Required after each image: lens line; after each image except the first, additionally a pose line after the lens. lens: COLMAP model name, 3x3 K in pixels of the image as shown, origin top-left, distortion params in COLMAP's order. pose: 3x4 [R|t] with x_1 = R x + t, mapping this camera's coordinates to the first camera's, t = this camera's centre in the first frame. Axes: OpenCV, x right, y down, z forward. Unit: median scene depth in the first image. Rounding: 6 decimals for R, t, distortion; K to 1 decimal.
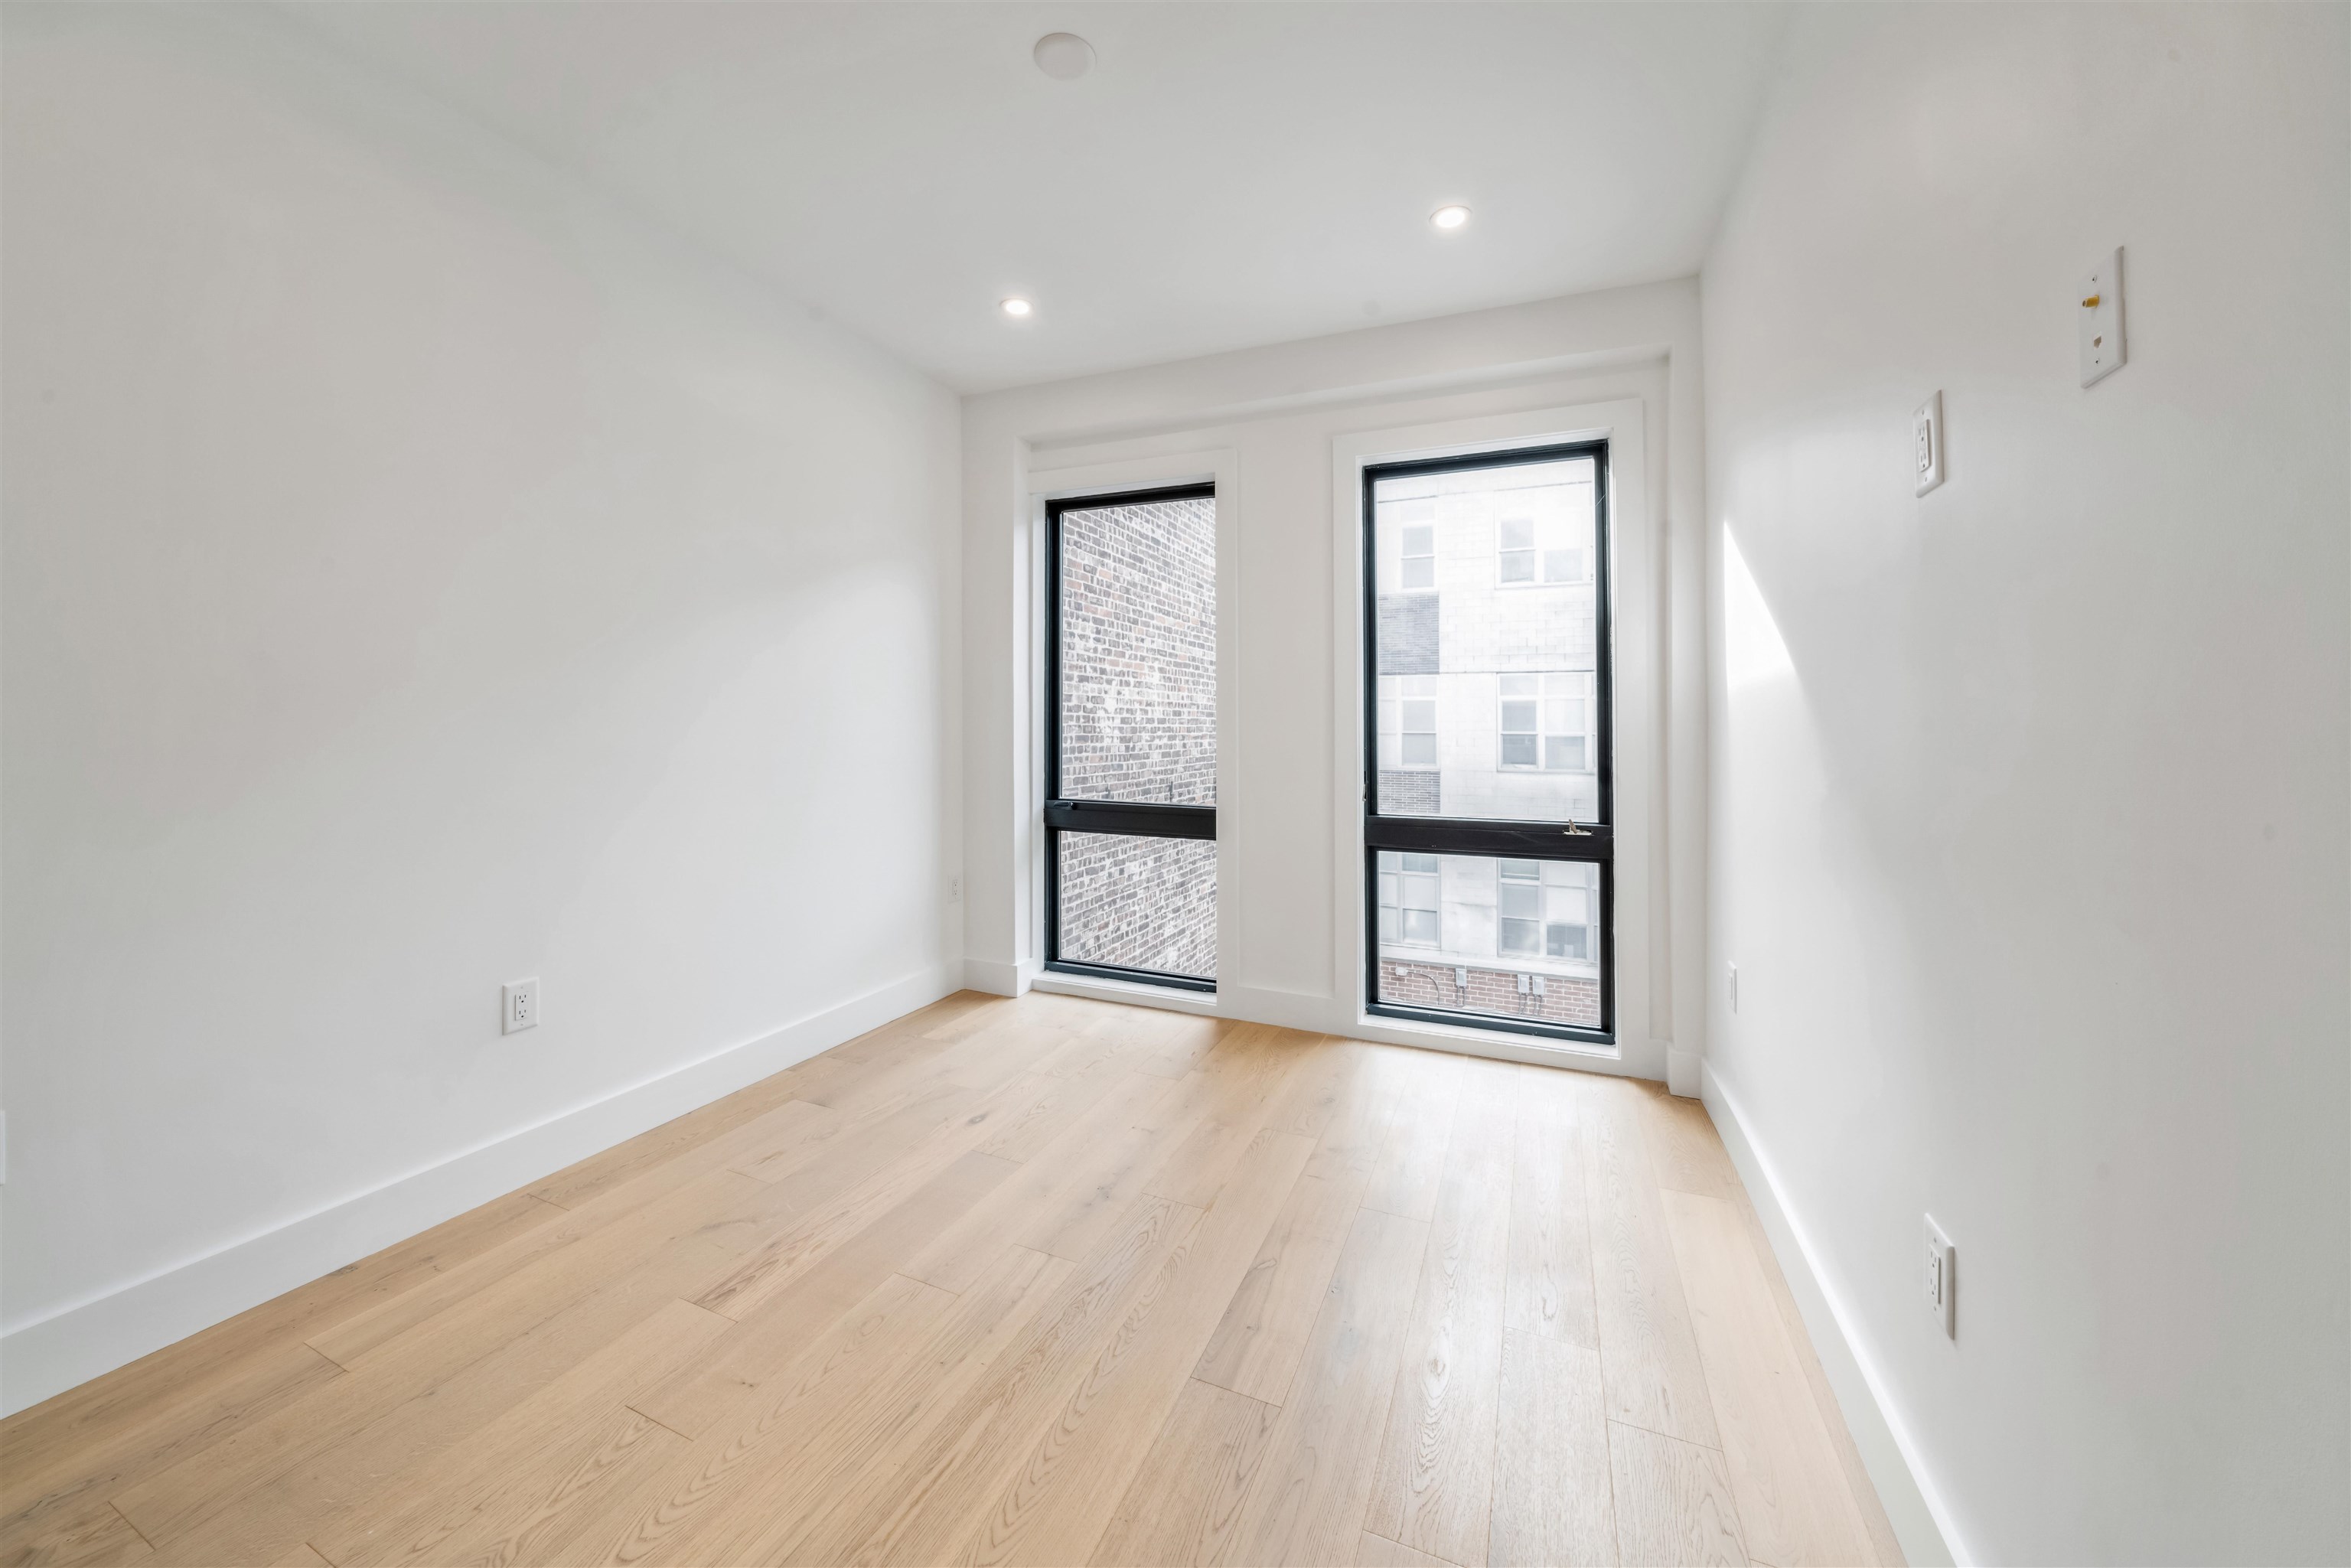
lens RADIAL K [[908.7, 0, 1172.5], [0, 908.7, 715.9], [0, 0, 1]] dist [-0.015490, -0.000263]
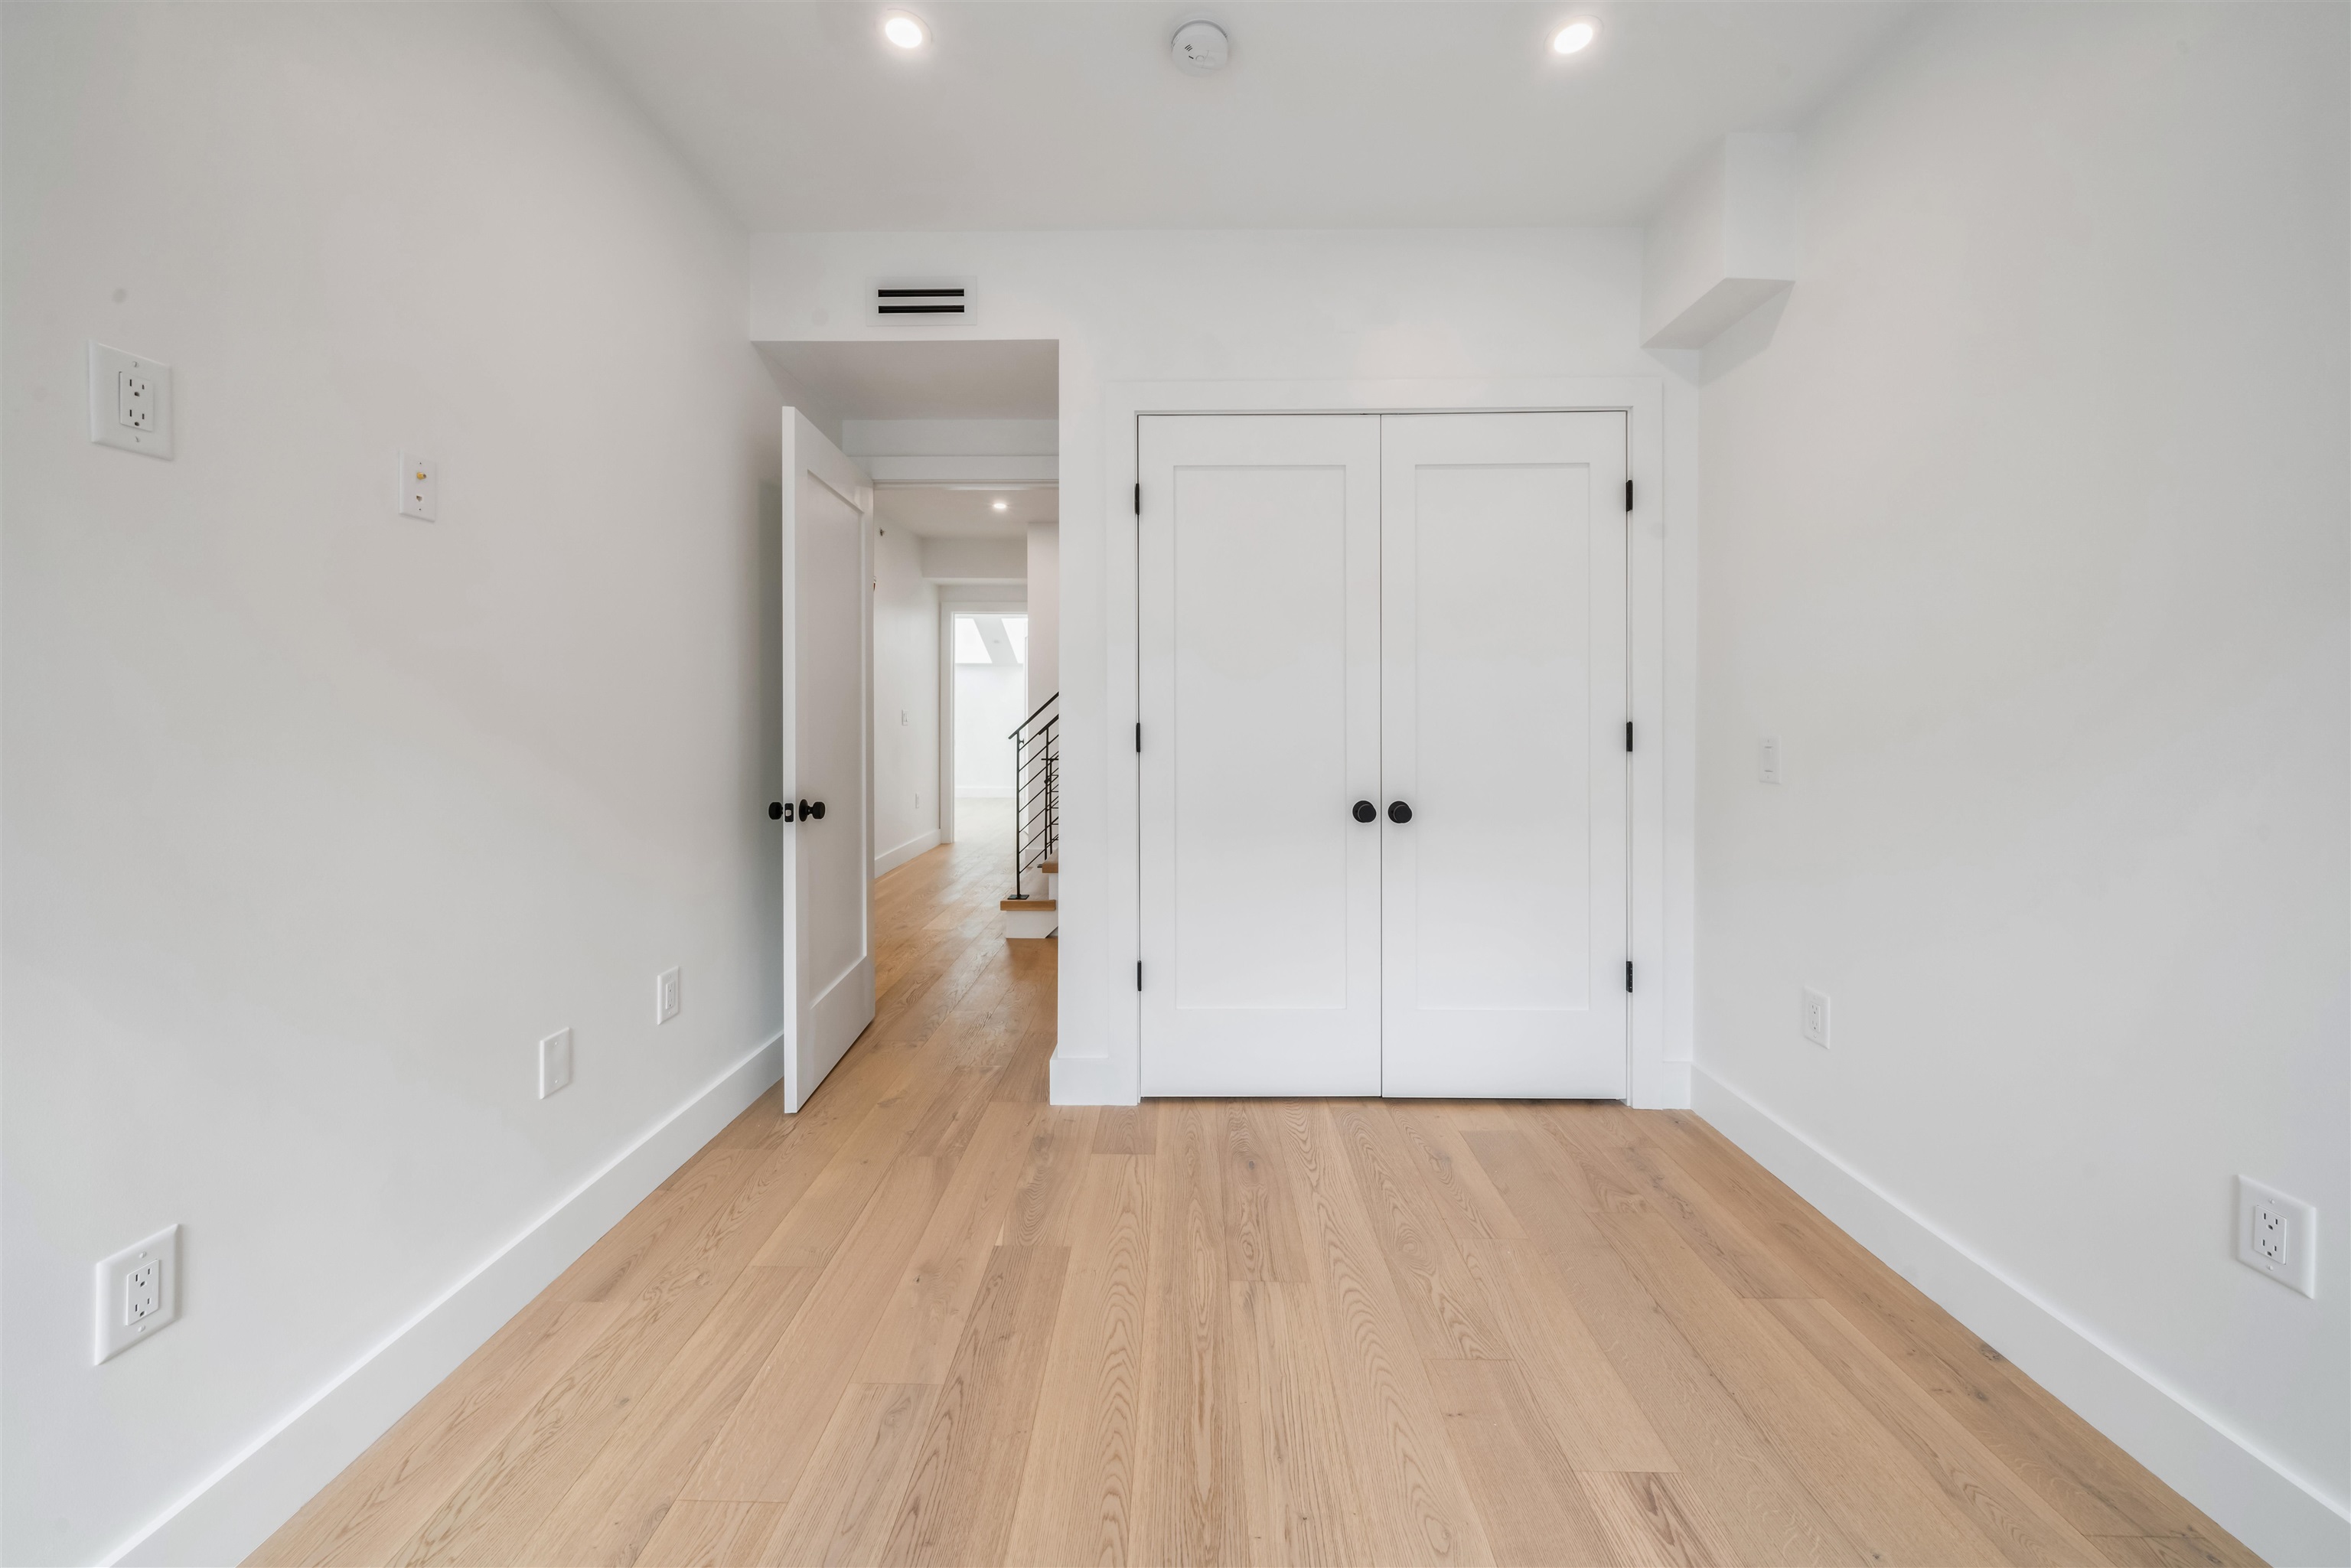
lens RADIAL K [[814.3, 0, 1164.3], [0, 814.3, 730.0], [0, 0, 1]] dist [-0.000451, -0.001131]
pose [[-0.926333, 0.000170, -0.376706, 0.134909], [-0.004673, 0.999918, 0.011942, 0.010442], [0.376677, 0.012822, -0.926256, 1.659857]]
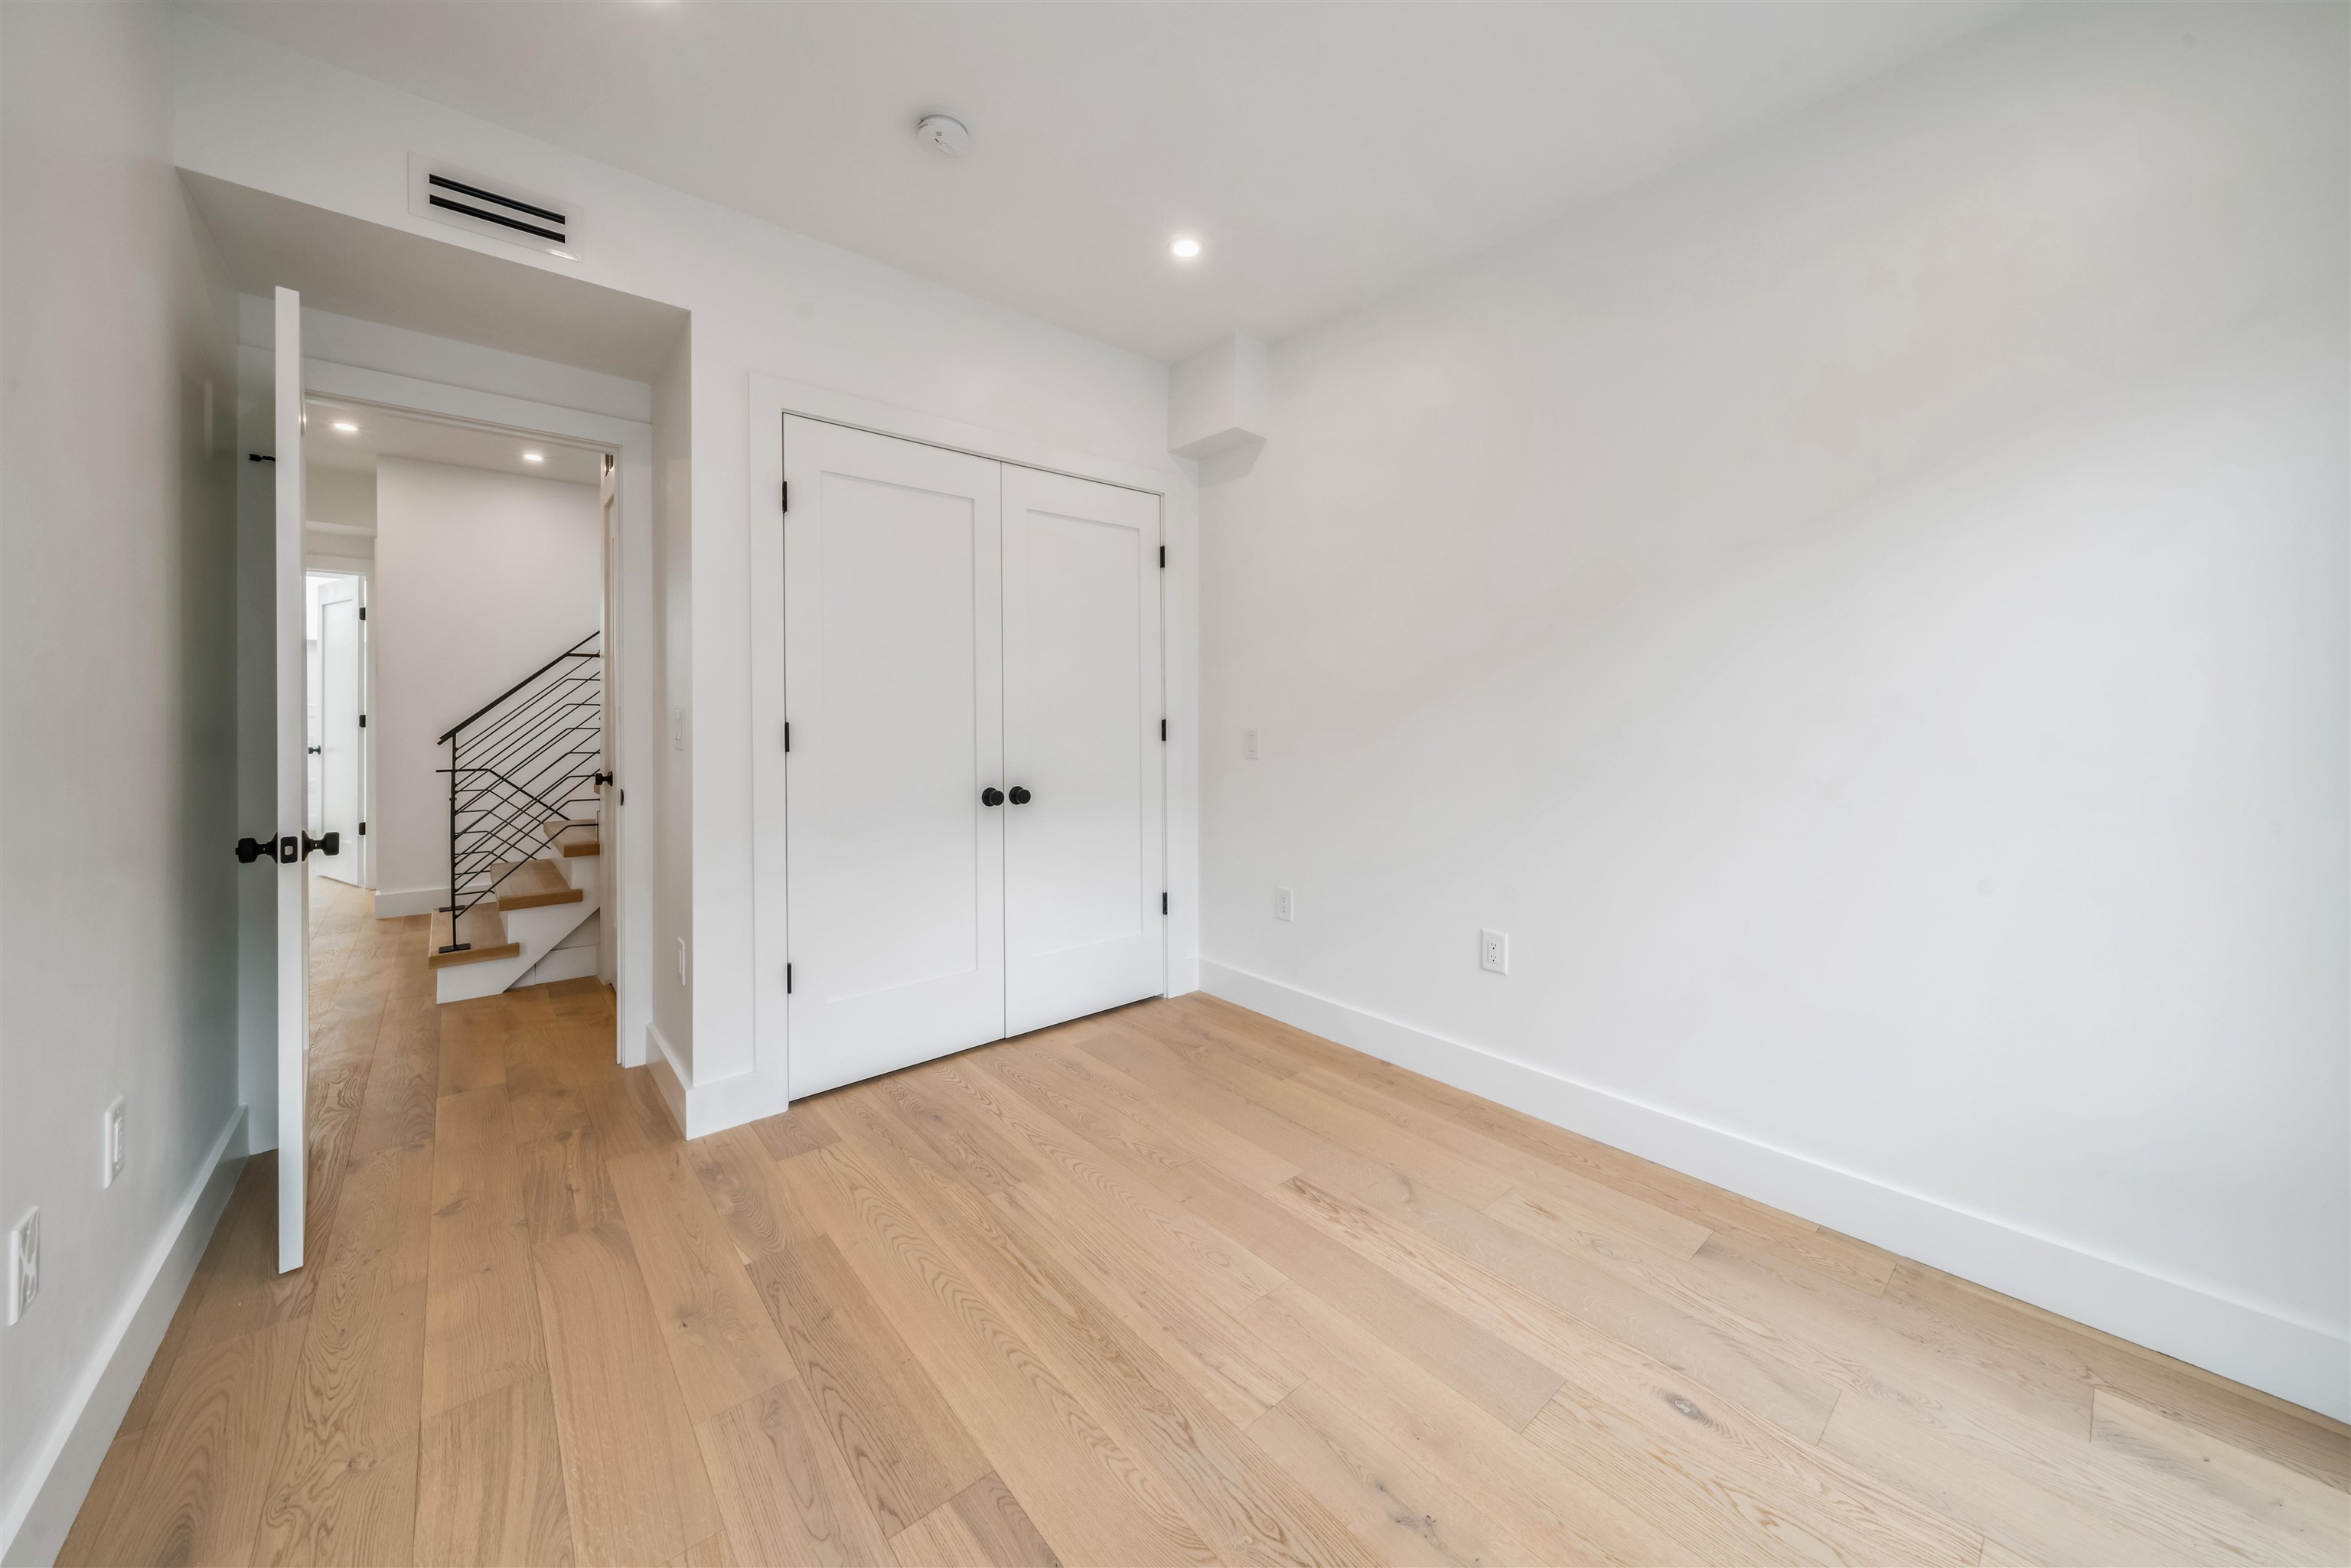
lens RADIAL K [[814.3, 0, 1141.6], [0, 814.3, 717.1], [0, 0, 1]] dist [-0.000451, -0.001131]
pose [[-0.465865, -0.003457, -0.884849, 0.657411], [-0.000401, 0.999993, -0.003696, 0.011105], [0.884856, -0.001367, -0.465863, 1.509290]]
